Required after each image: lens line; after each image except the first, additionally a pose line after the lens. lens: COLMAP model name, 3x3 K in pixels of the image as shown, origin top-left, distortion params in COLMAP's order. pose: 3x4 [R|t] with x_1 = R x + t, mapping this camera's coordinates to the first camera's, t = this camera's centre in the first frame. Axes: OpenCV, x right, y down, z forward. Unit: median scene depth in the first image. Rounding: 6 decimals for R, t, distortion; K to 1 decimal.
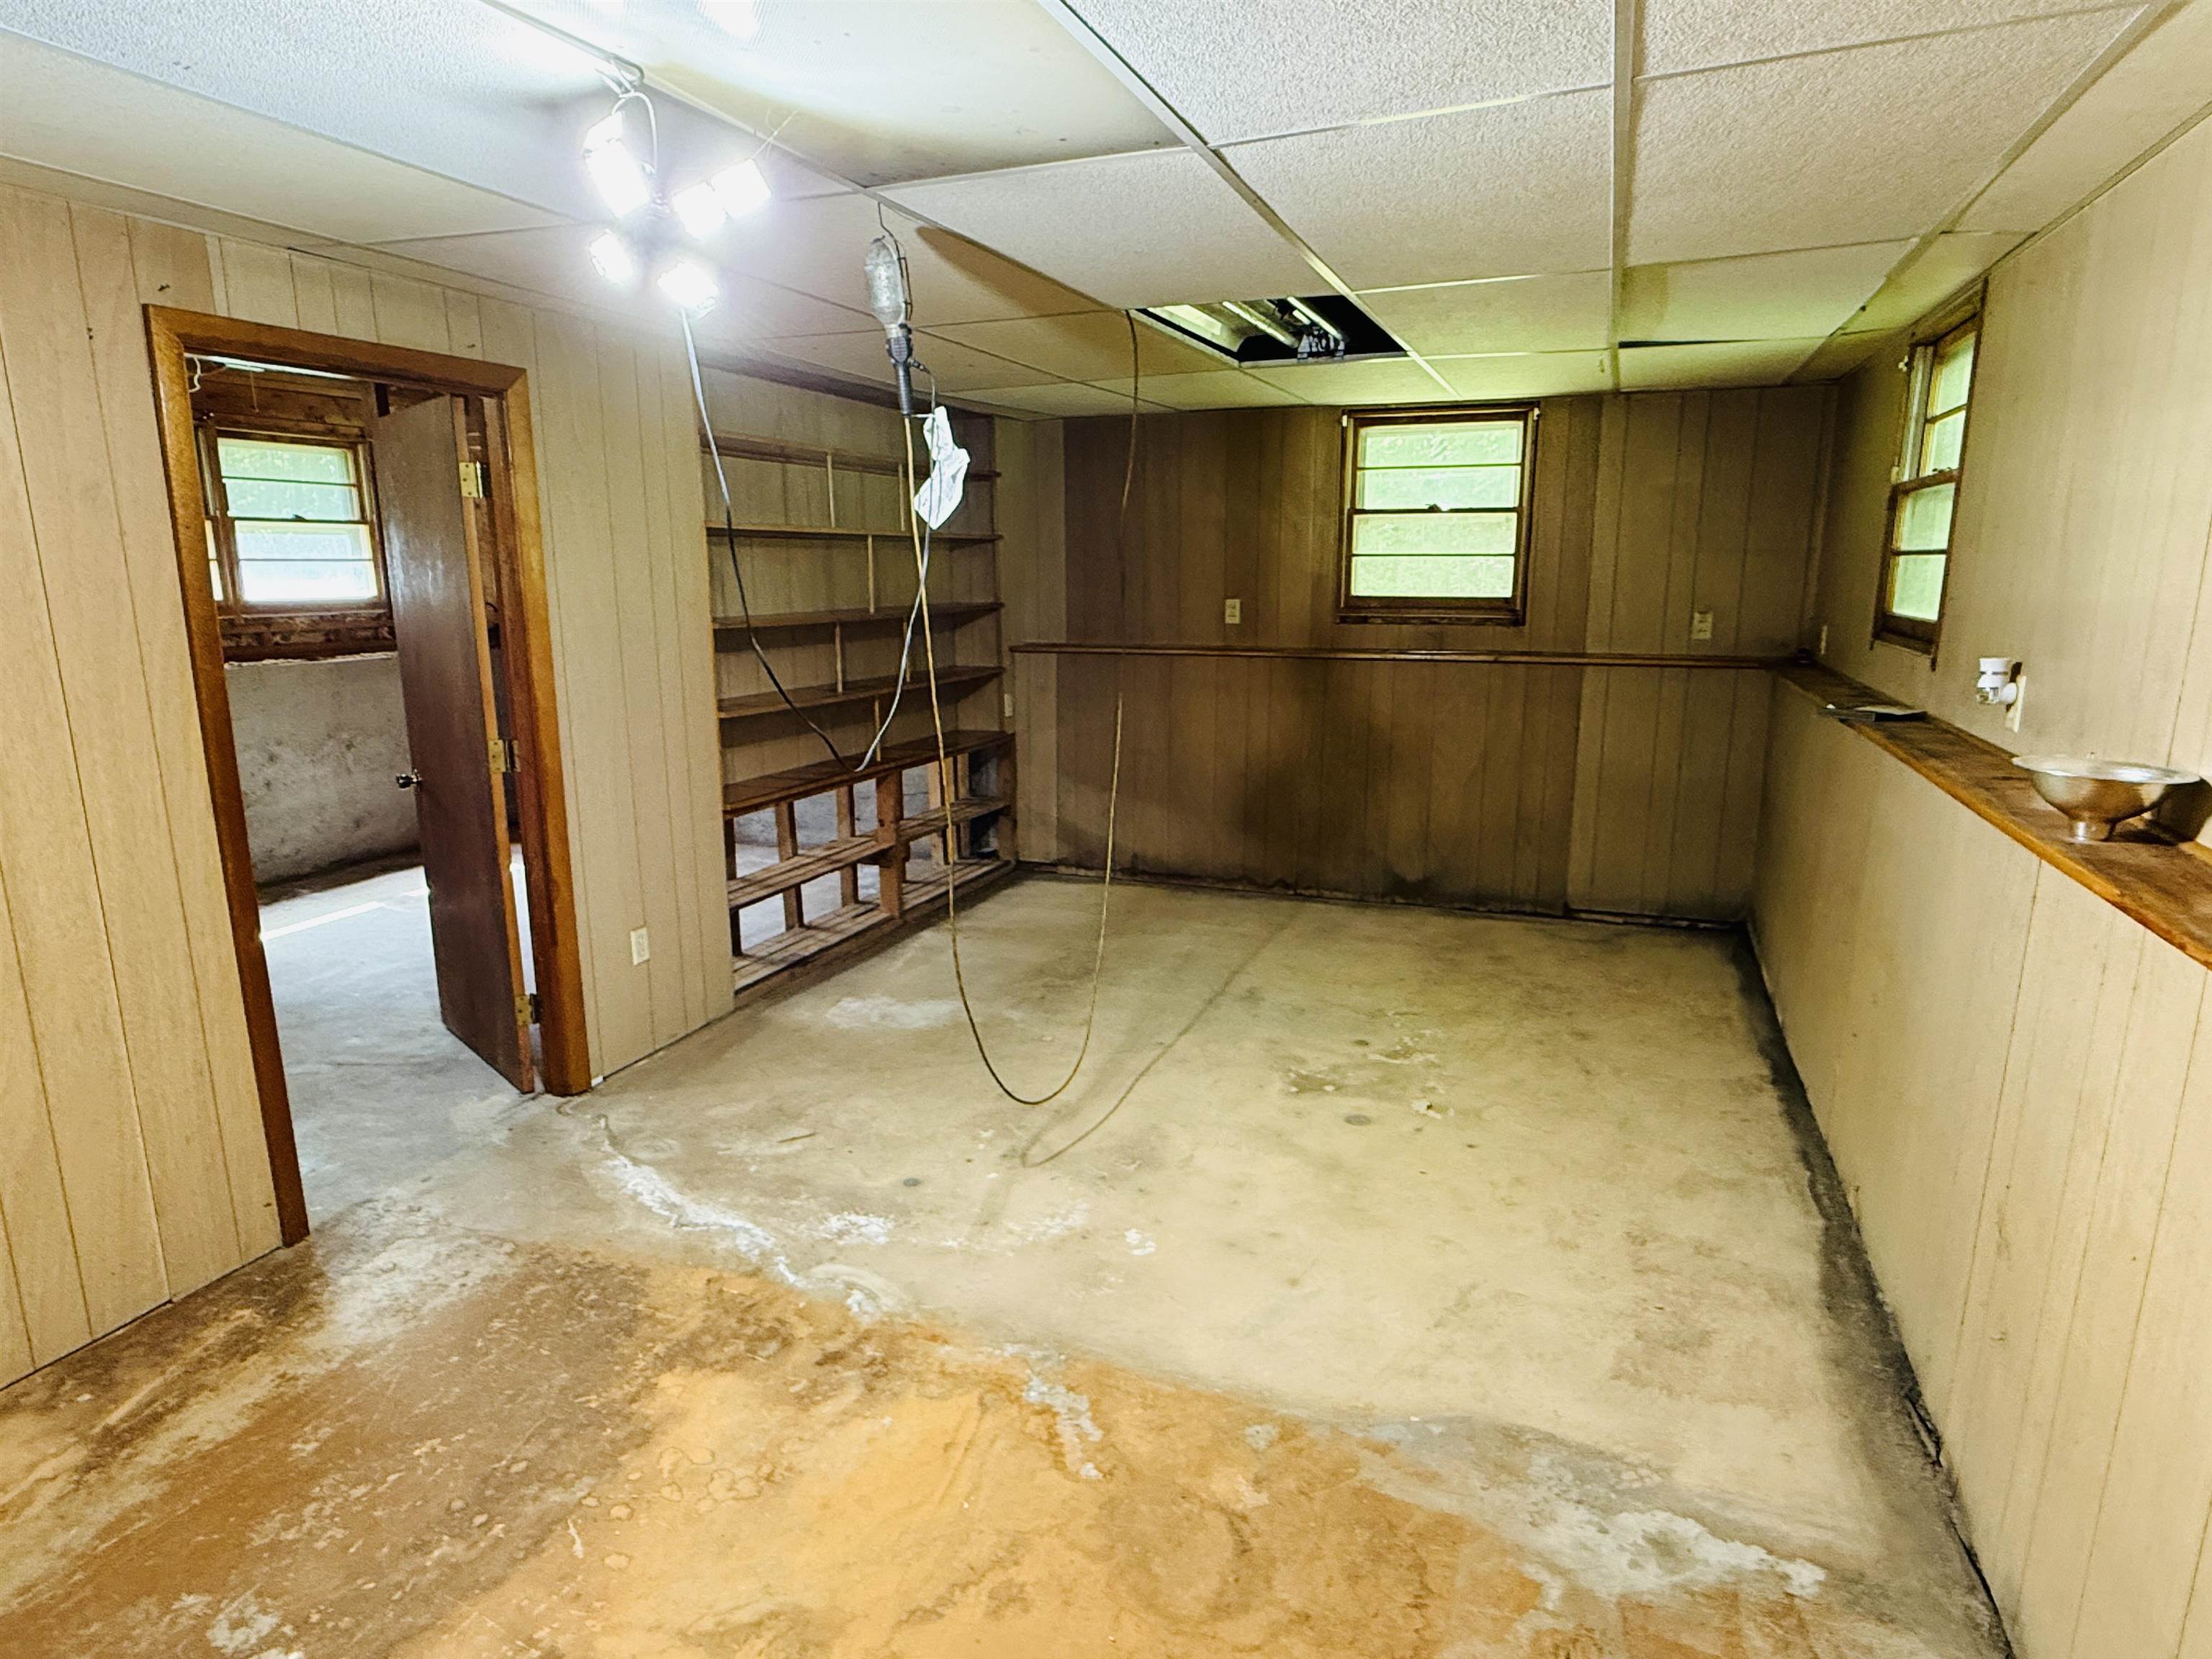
lens RADIAL K [[1280.2, 0, 1105.6], [0, 1280.2, 840.2], [0, 0, 1]] dist [0.001812, 0.001489]
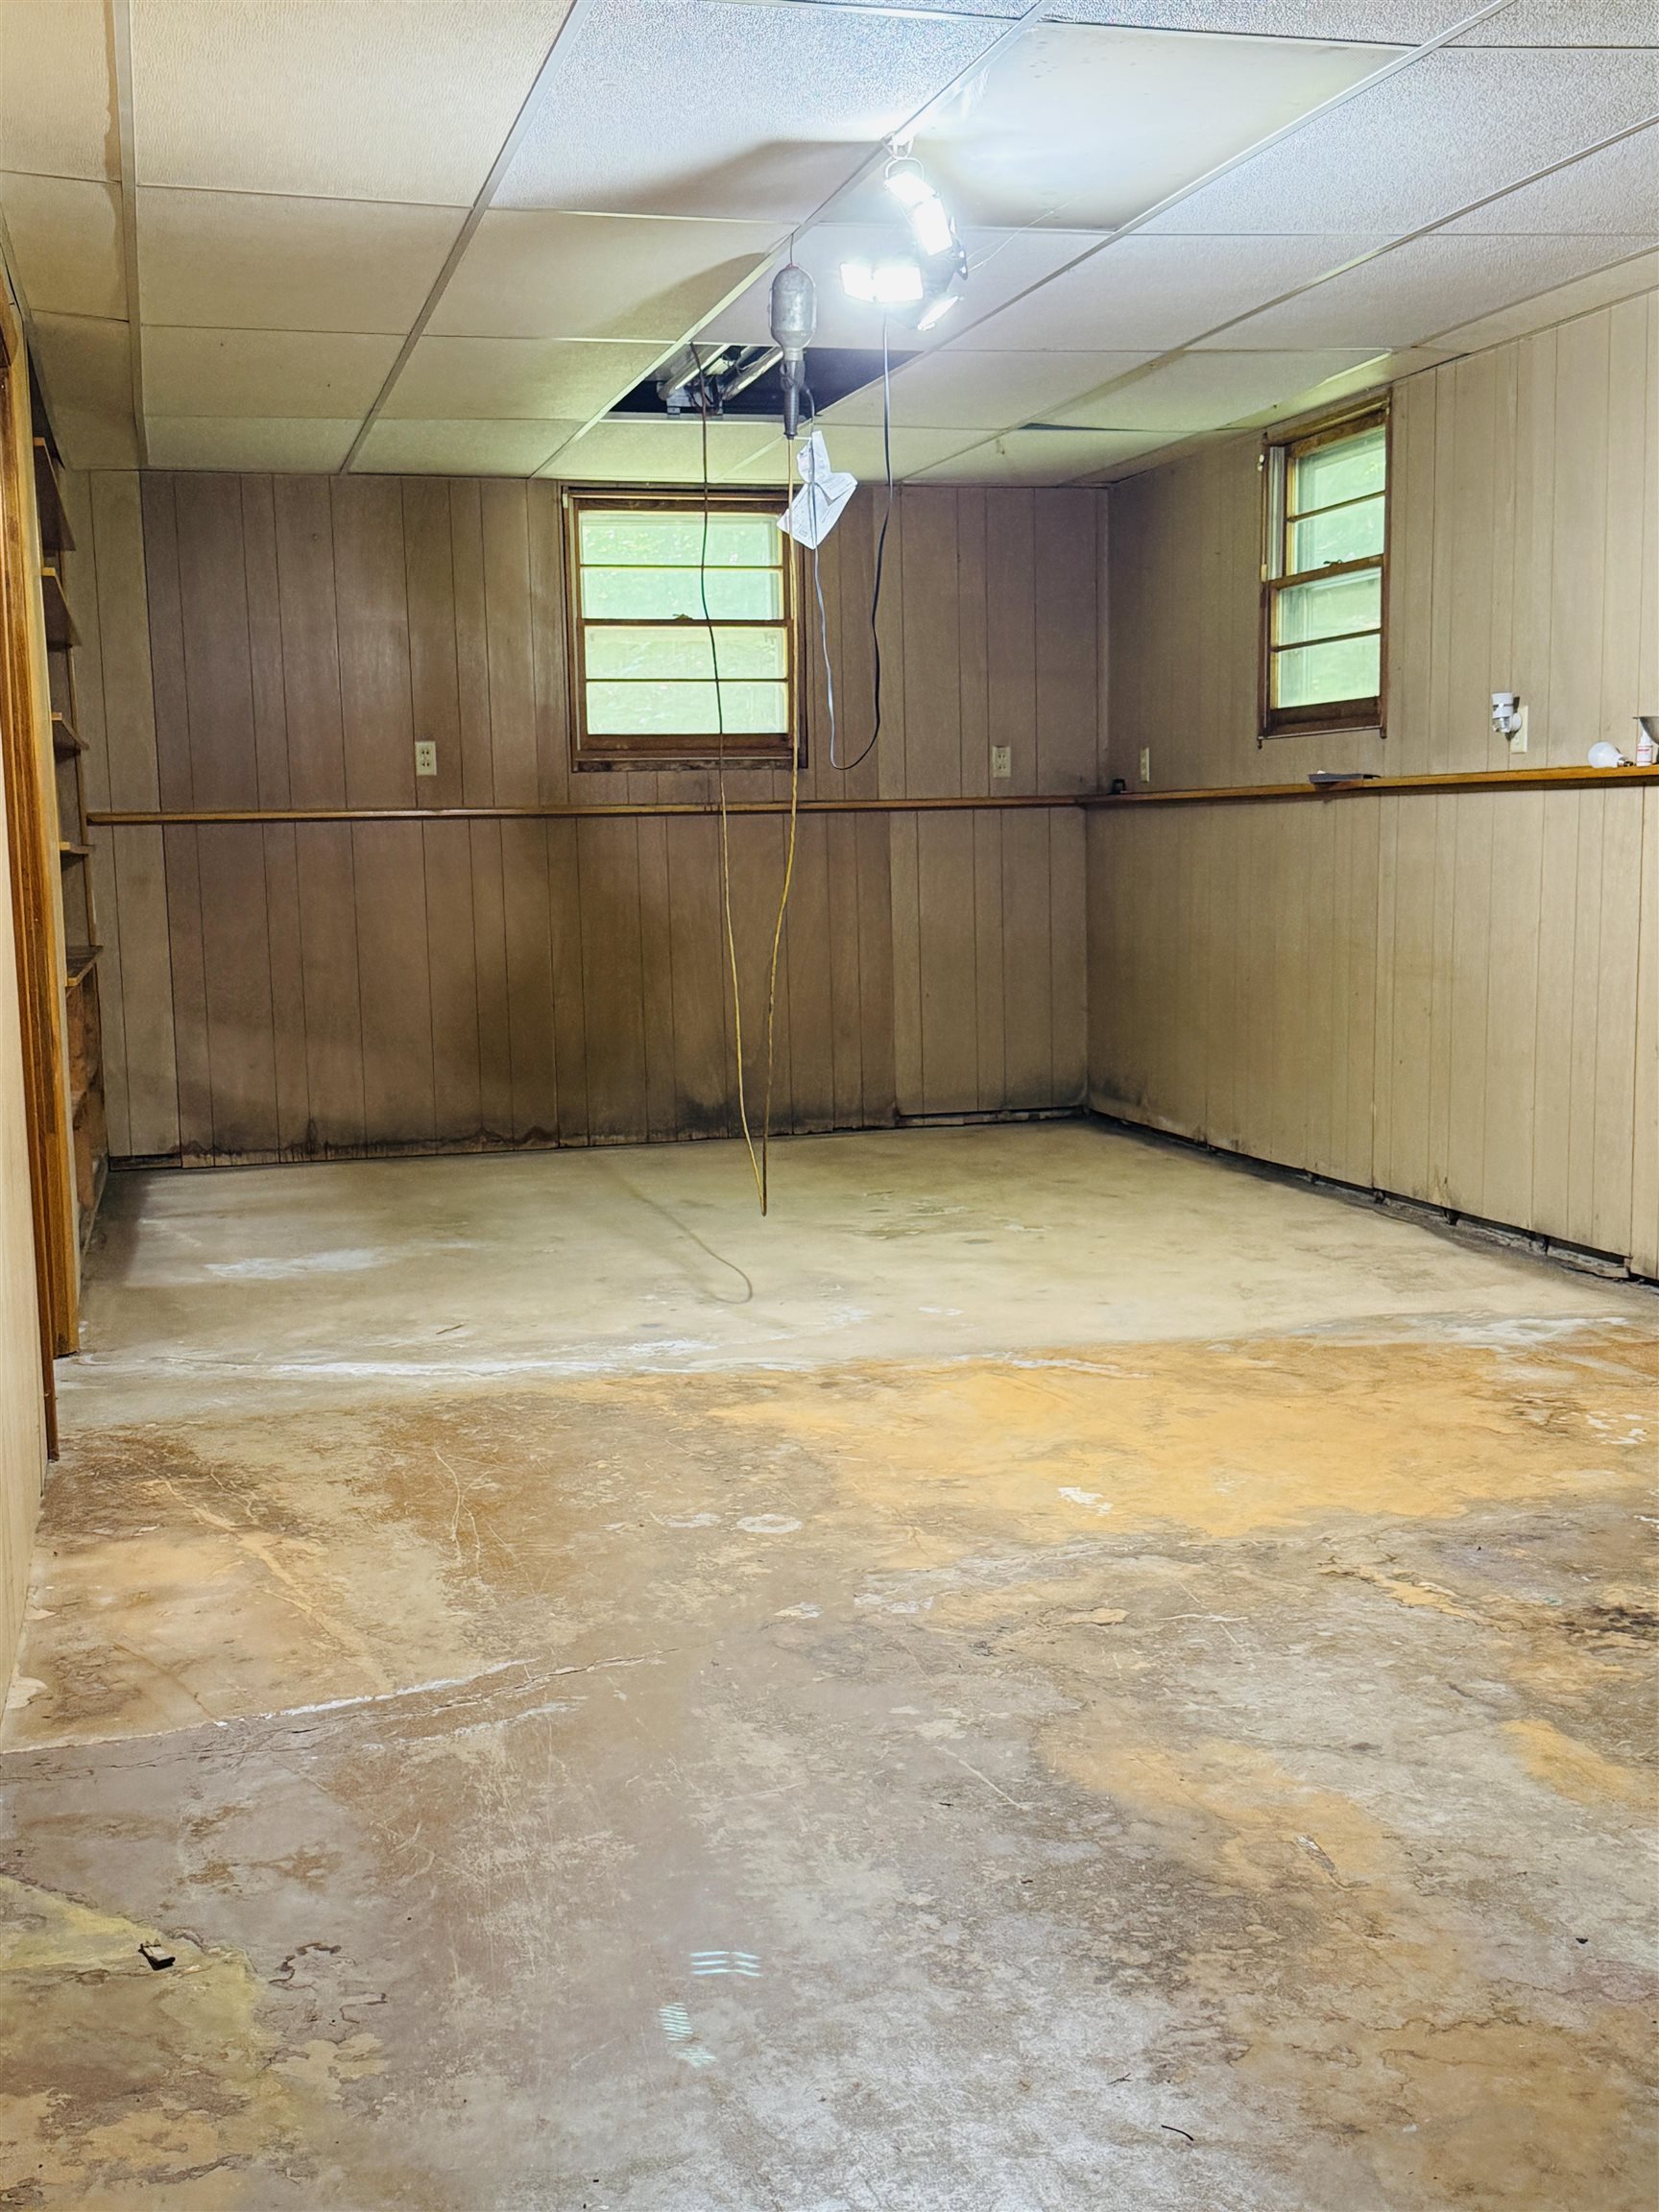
lens RADIAL K [[2570.2, 0, 831.0], [0, 2570.2, 1111.4], [0, 0, 1]] dist [0.189260, 0.000000]
pose [[0.809825, -0.080044, 0.581186, -0.605797], [0.144335, 0.987383, -0.065130, 0.149087], [-0.568640, 0.136630, 0.811160, -0.279649]]
